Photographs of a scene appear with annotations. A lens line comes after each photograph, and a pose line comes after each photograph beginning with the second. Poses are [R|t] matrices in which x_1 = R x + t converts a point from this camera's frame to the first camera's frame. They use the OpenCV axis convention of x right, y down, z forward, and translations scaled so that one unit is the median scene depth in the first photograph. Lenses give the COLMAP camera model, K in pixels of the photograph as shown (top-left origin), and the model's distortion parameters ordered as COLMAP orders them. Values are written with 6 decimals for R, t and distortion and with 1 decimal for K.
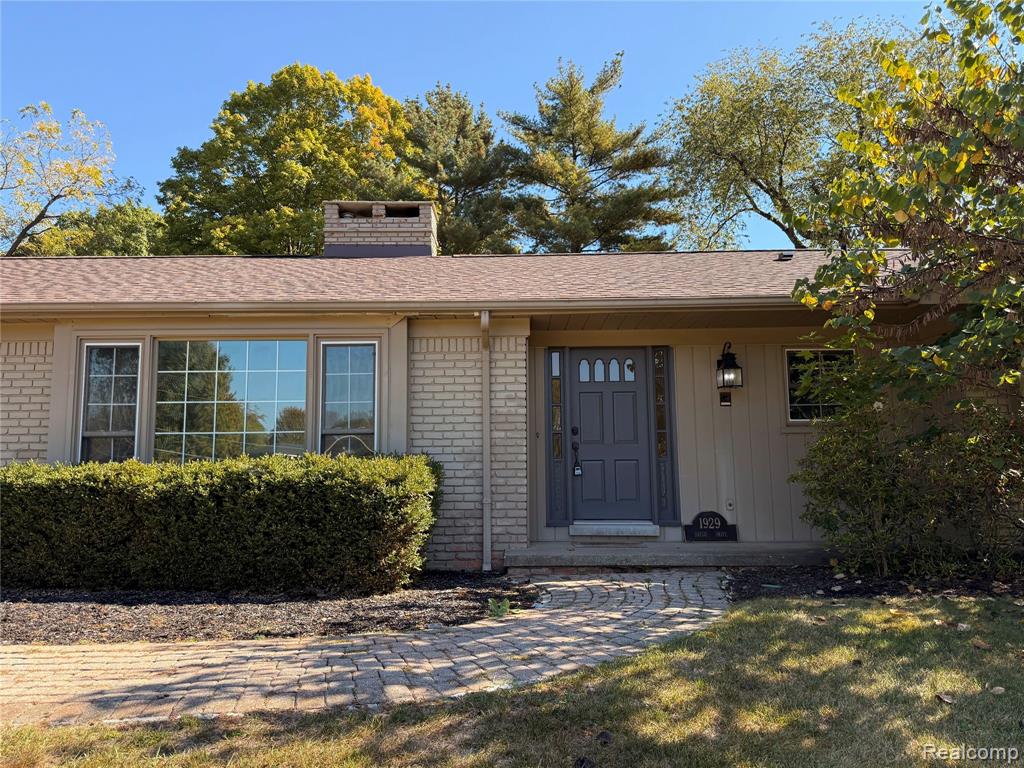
lens RADIAL K [[714.5, 0, 512.0], [0, 714.5, 384.0], [0, 0, 1]] dist [0.085091, -0.123209]
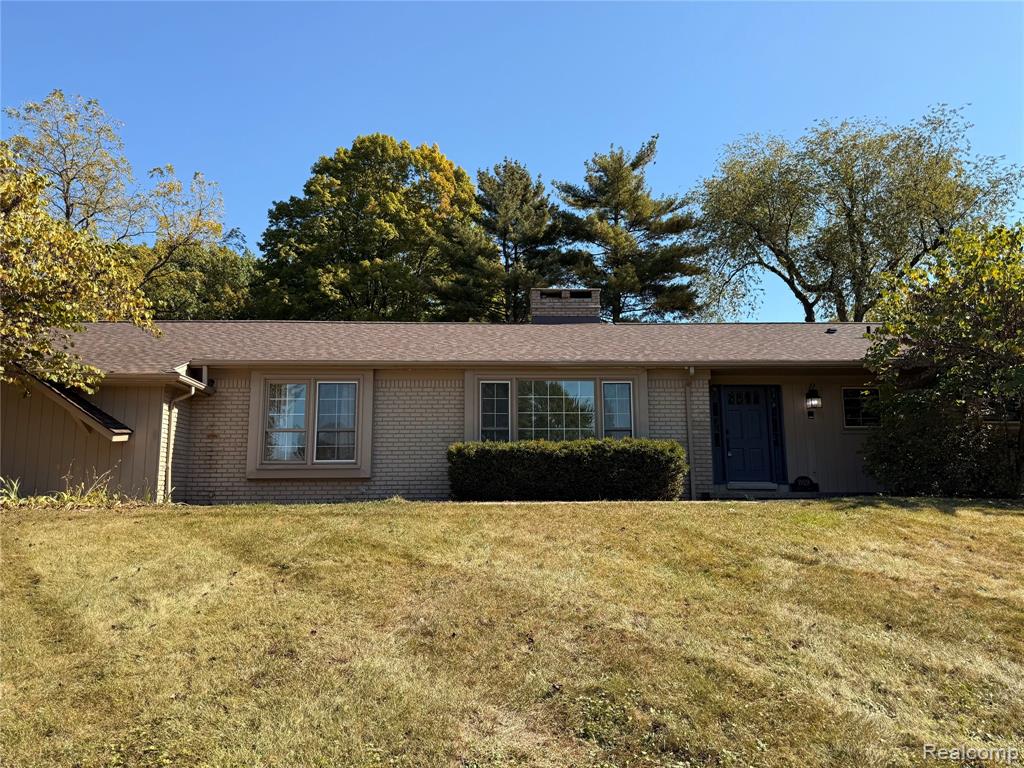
lens RADIAL K [[714.5, 0, 512.0], [0, 714.5, 384.0], [0, 0, 1]] dist [0.085091, -0.123209]
pose [[0.999482, 0.010782, 0.030326, -0.132722], [-0.009728, 0.999350, -0.034700, 0.003576], [-0.030681, 0.034387, 0.998938, -0.207350]]
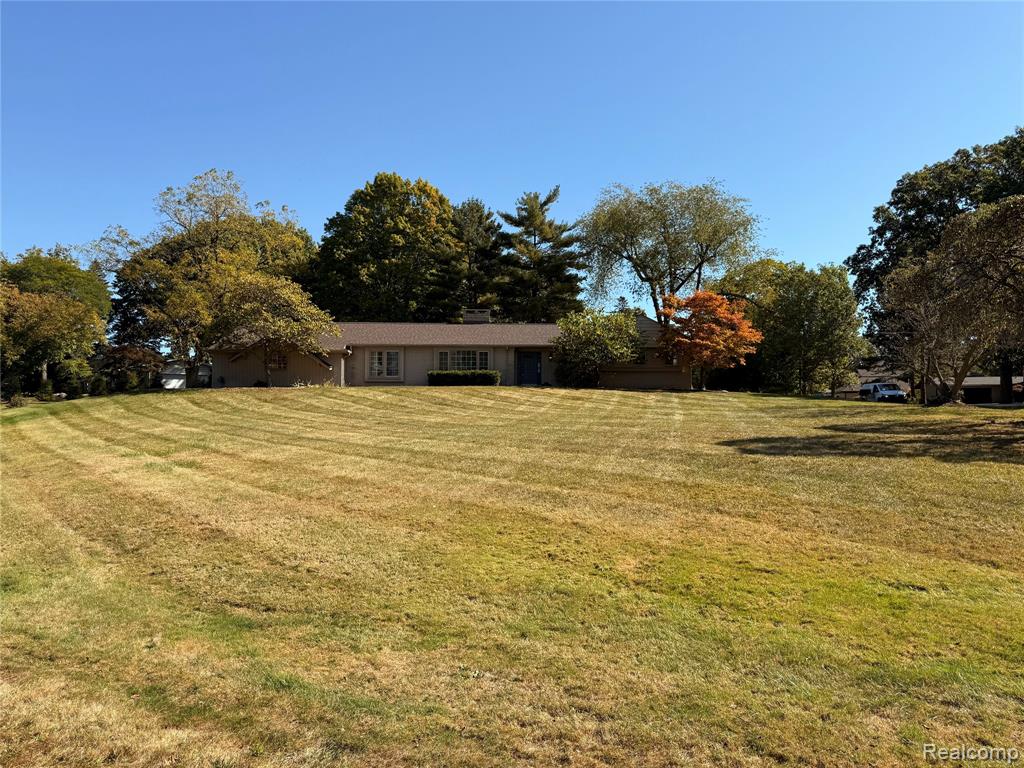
lens RADIAL K [[714.5, 0, 512.0], [0, 714.5, 384.0], [0, 0, 1]] dist [0.085091, -0.123209]
pose [[0.999330, 0.012780, 0.034303, -0.045743], [-0.015366, 0.996975, 0.076195, -0.056473], [-0.033226, -0.076671, 0.996503, -1.133065]]
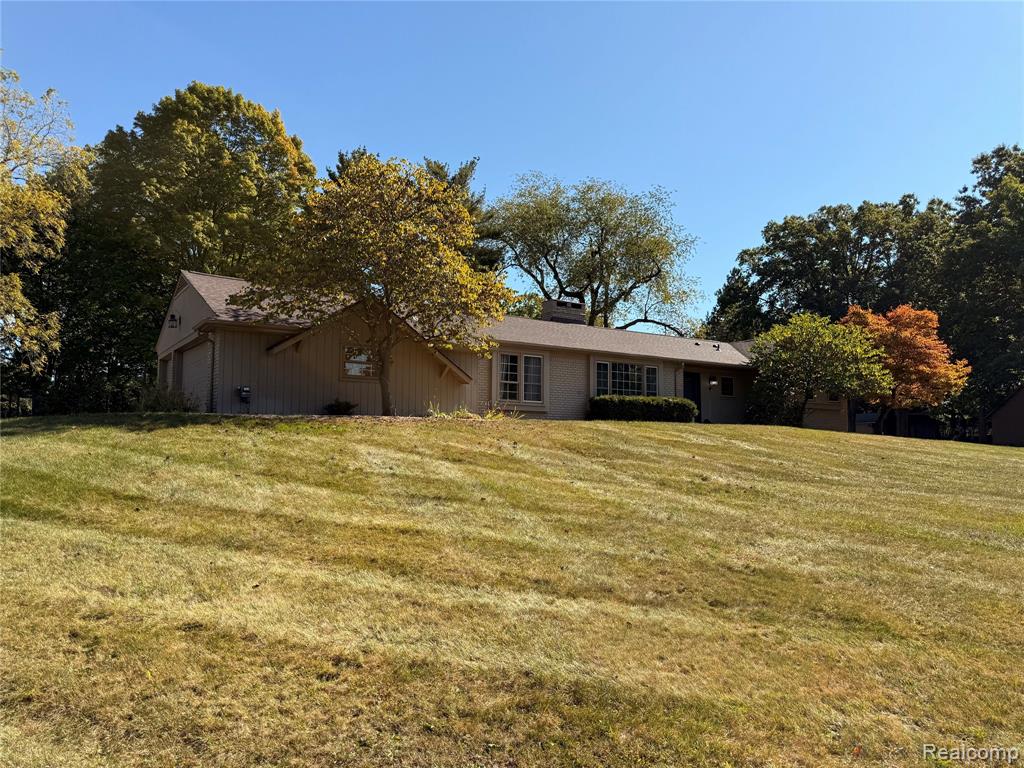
lens RADIAL K [[714.5, 0, 512.0], [0, 714.5, 384.0], [0, 0, 1]] dist [0.085091, -0.123209]
pose [[0.829594, 0.064843, 0.554589, -0.661385], [-0.080242, 0.996769, 0.003488, 0.016722], [-0.552571, -0.047395, 0.832117, -0.382172]]
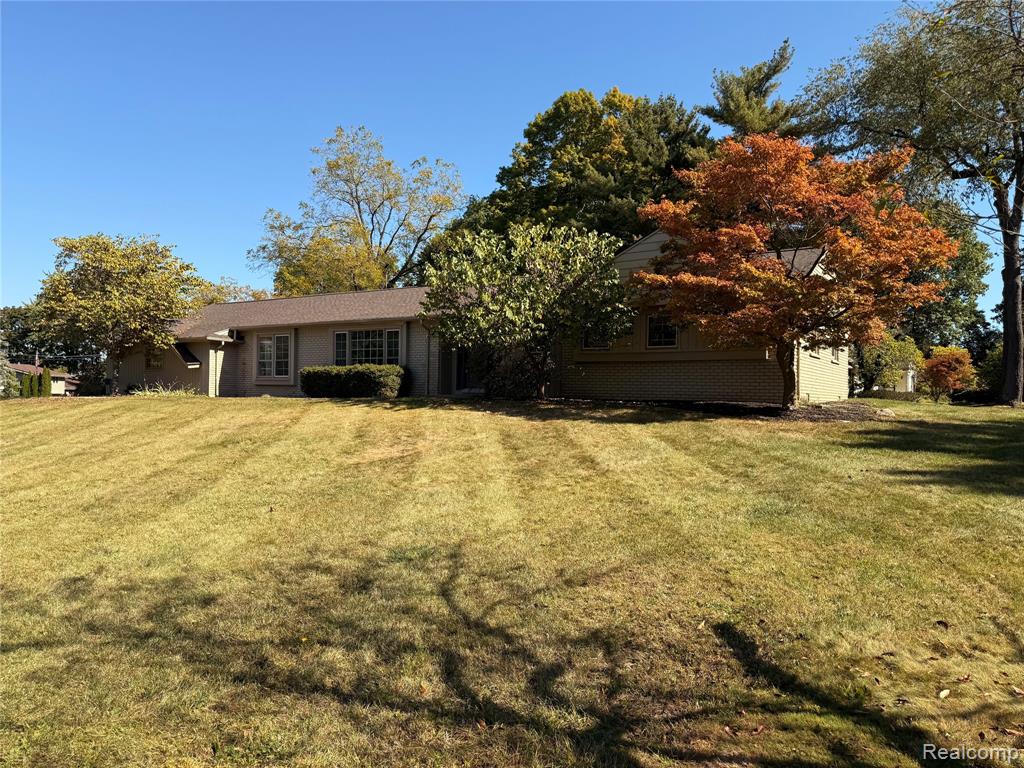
lens RADIAL K [[714.5, 0, 512.0], [0, 714.5, 384.0], [0, 0, 1]] dist [0.085091, -0.123209]
pose [[0.837091, 0.014657, -0.546867, 0.465969], [0.042516, 0.994875, 0.091743, -0.021292], [0.545409, -0.100047, 0.832178, -0.331381]]
